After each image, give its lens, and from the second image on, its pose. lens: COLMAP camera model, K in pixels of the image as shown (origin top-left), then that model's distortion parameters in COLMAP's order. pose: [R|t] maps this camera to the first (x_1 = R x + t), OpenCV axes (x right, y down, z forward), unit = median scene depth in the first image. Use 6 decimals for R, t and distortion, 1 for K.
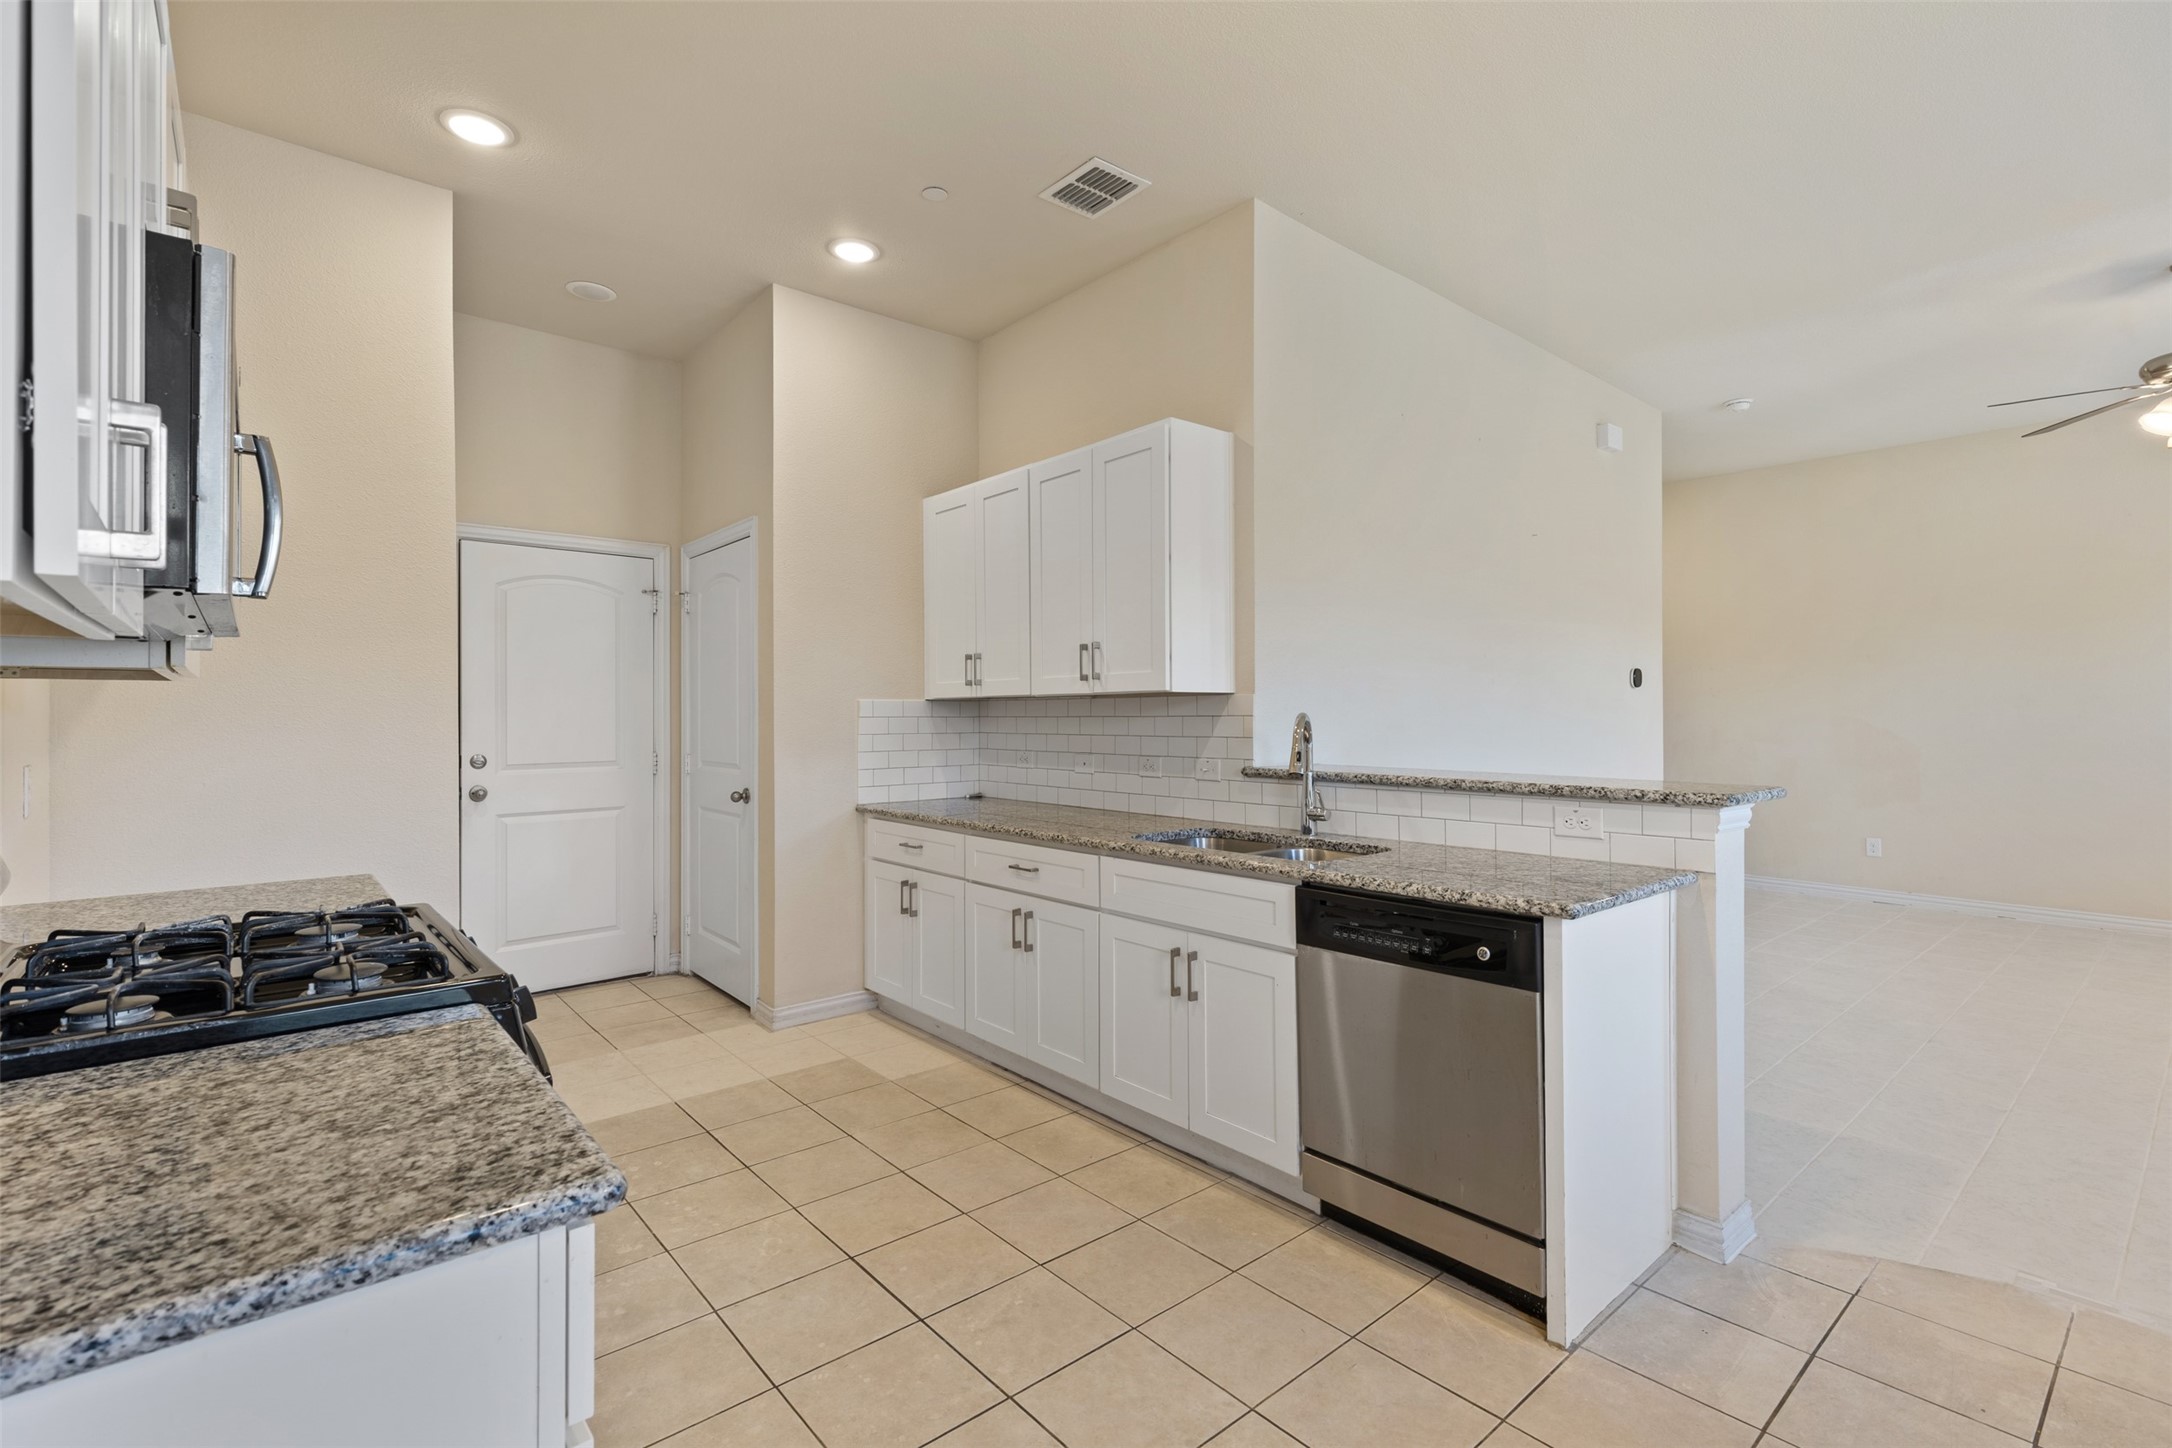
lens RADIAL K [[979.9, 0, 1083.0], [0, 979.9, 714.9], [0, 0, 1]] dist [0.009756, -0.001785]
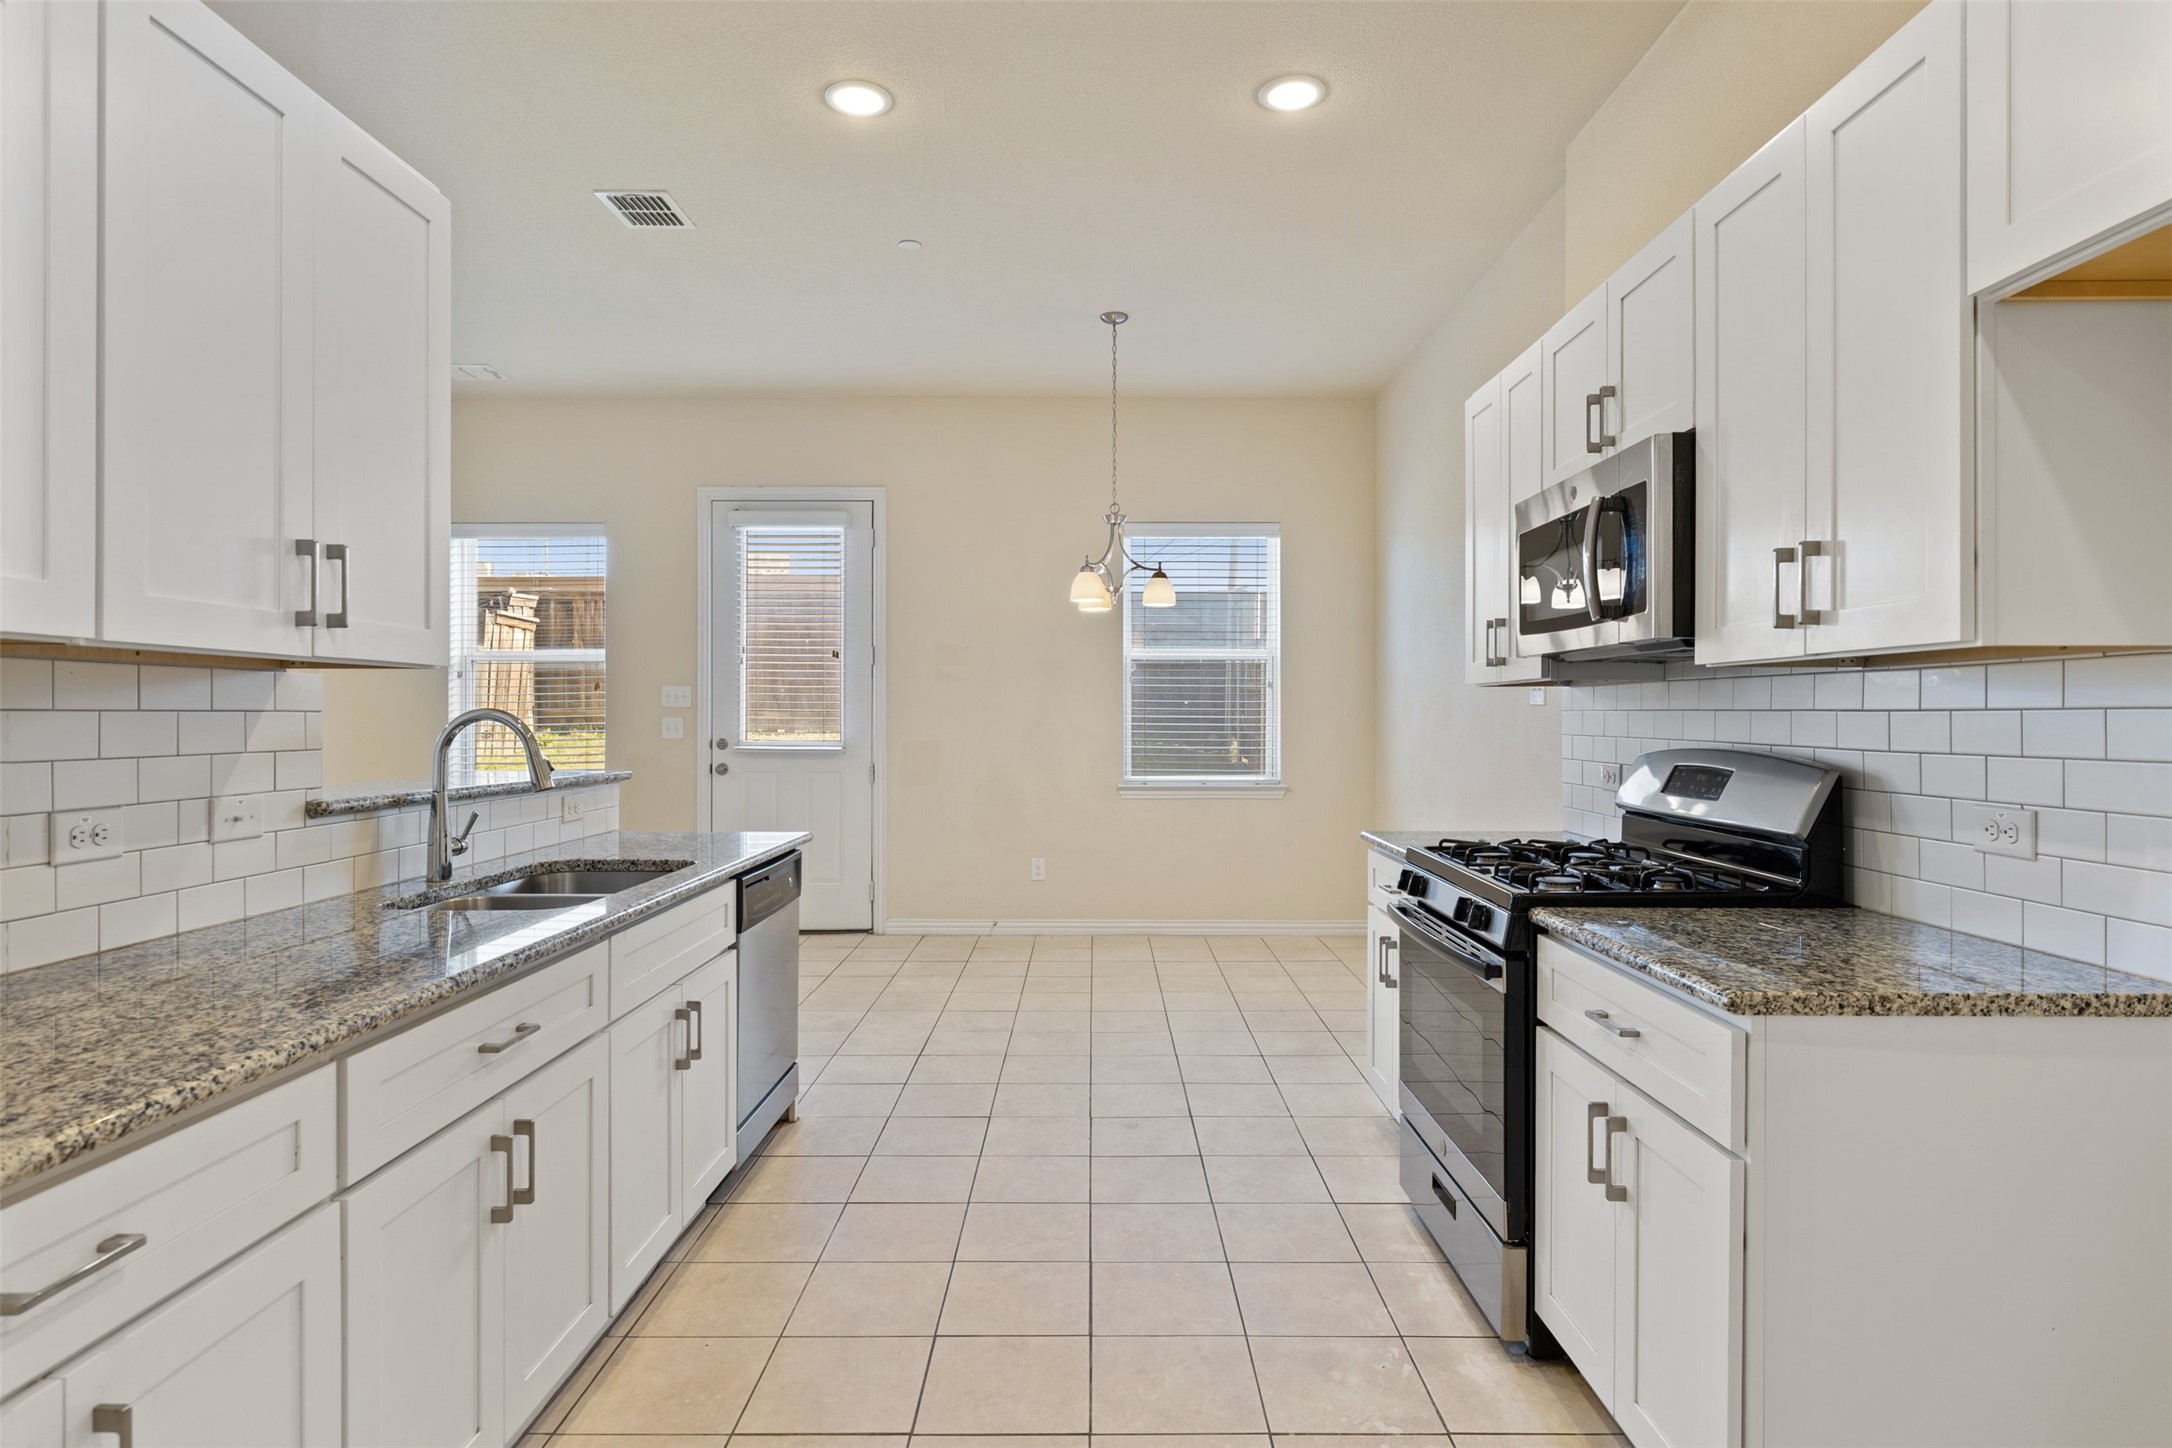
lens RADIAL K [[1215.6, 0, 1084.2], [0, 1215.6, 722.9], [0, 0, 1]] dist [0.002285, 0.000323]
pose [[-0.765332, -0.001446, 0.643634, -0.700328], [-0.000300, 0.999998, 0.001890, 0.007169], [-0.643635, 0.001253, -0.765331, 1.387182]]
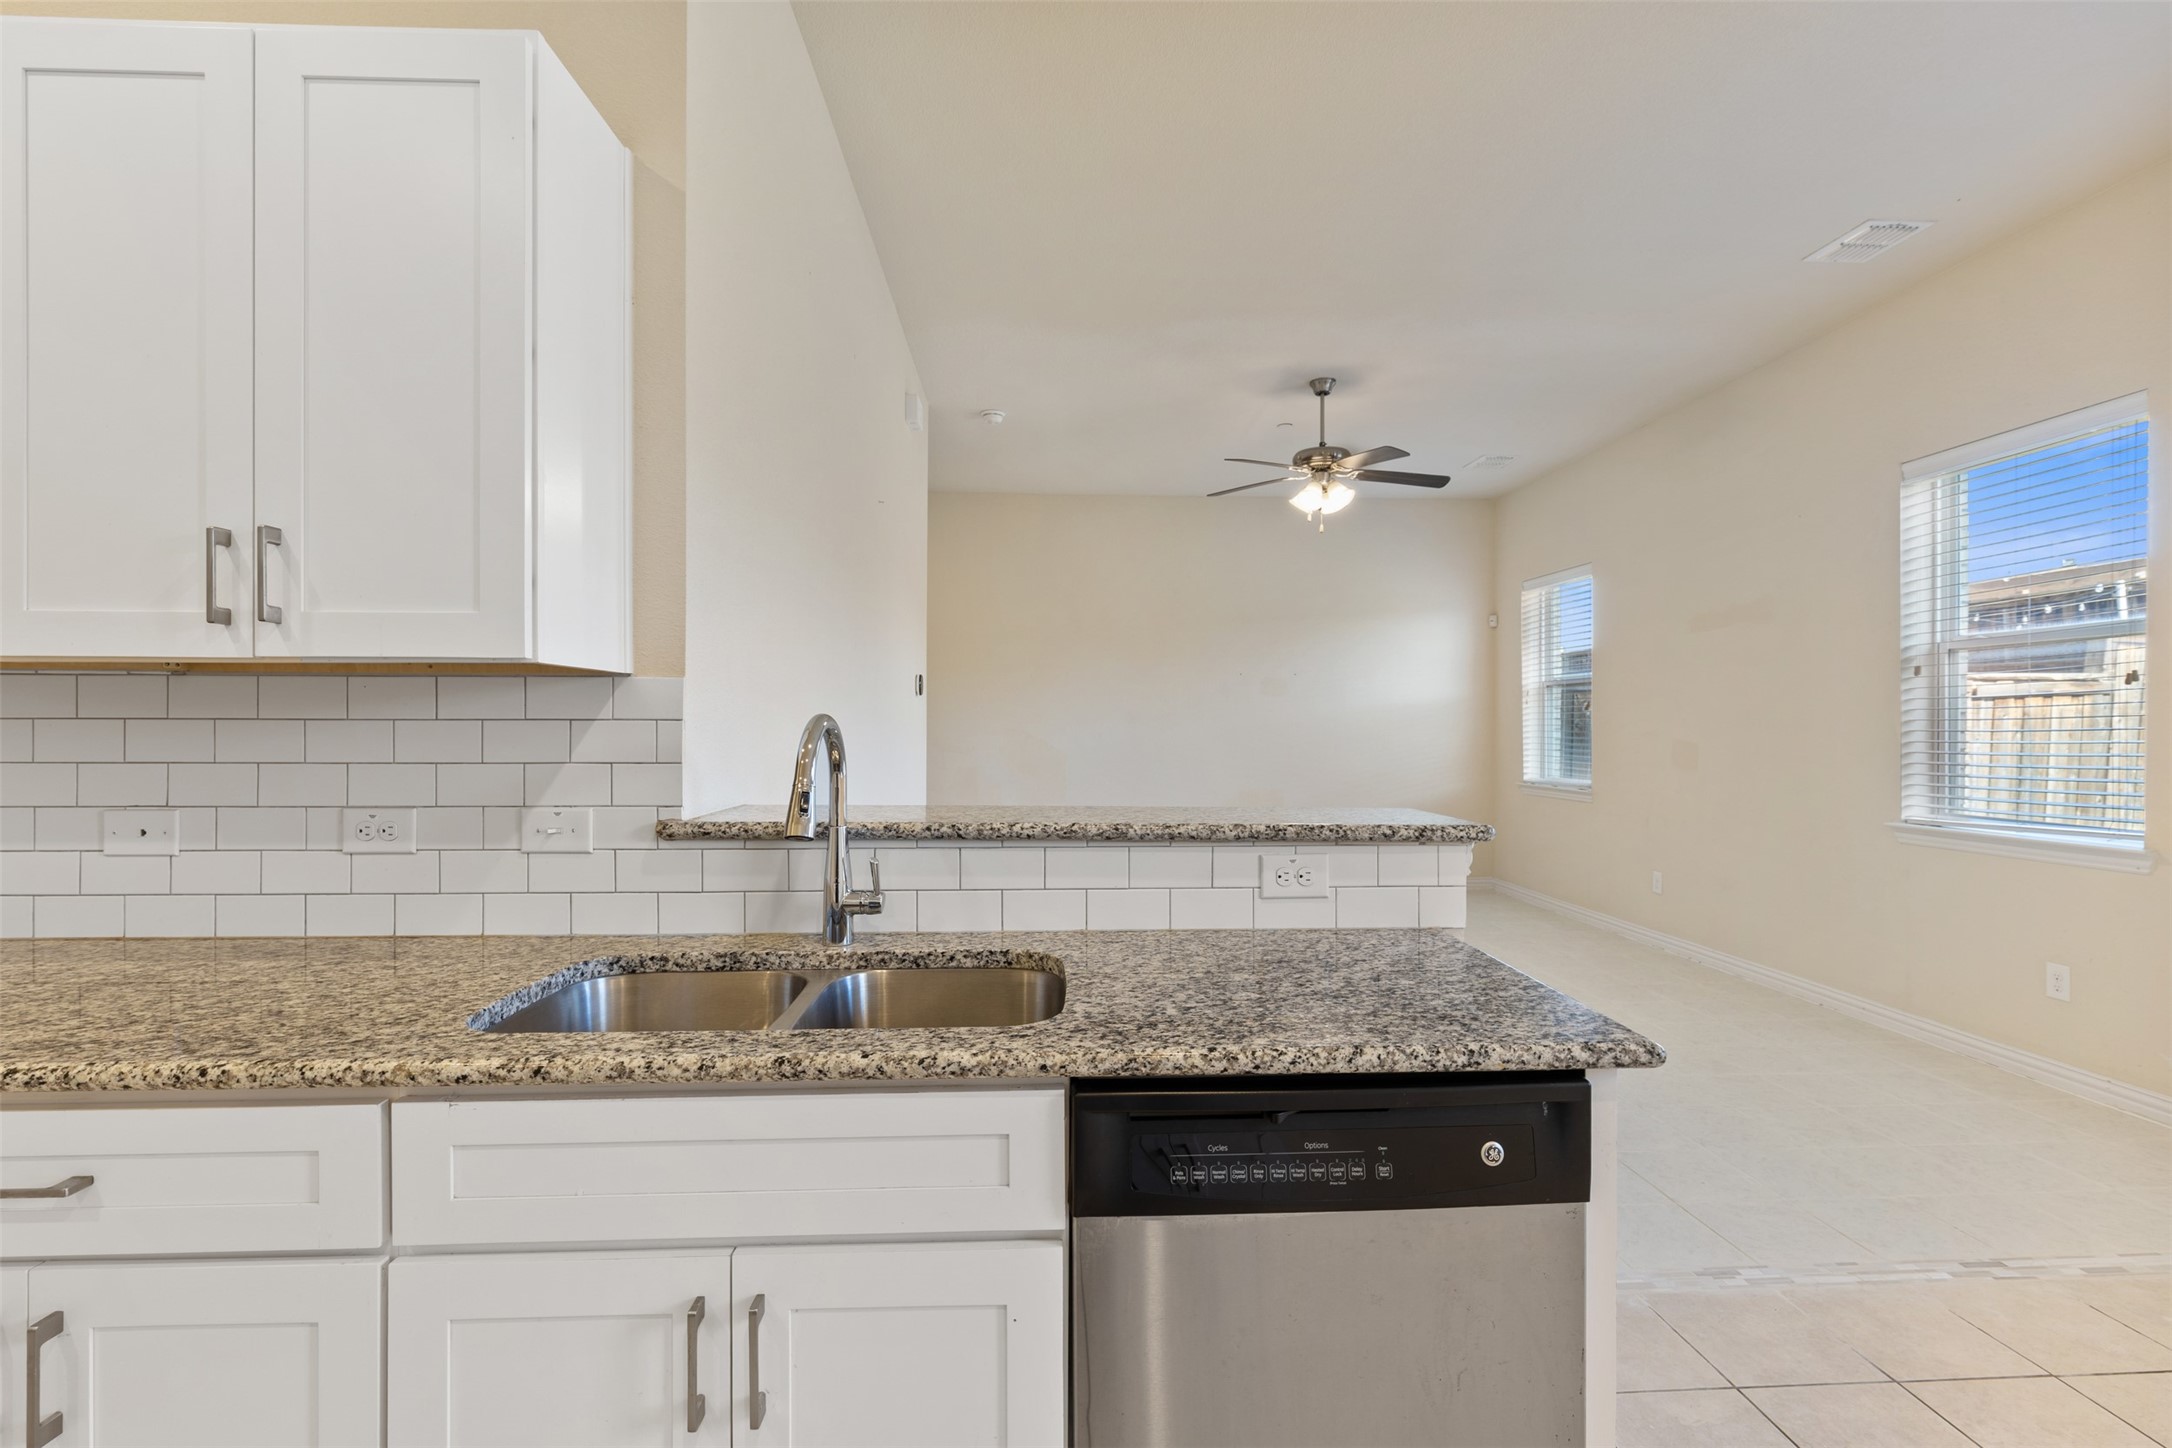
lens RADIAL K [[979.9, 0, 1100.4], [0, 979.9, 732.2], [0, 0, 1]] dist [0.009756, -0.001785]
pose [[0.612164, 0.000911, 0.790730, -0.107845], [-0.005976, 0.999976, 0.003474, 0.004760], [-0.790708, -0.006852, 0.612155, 0.564898]]
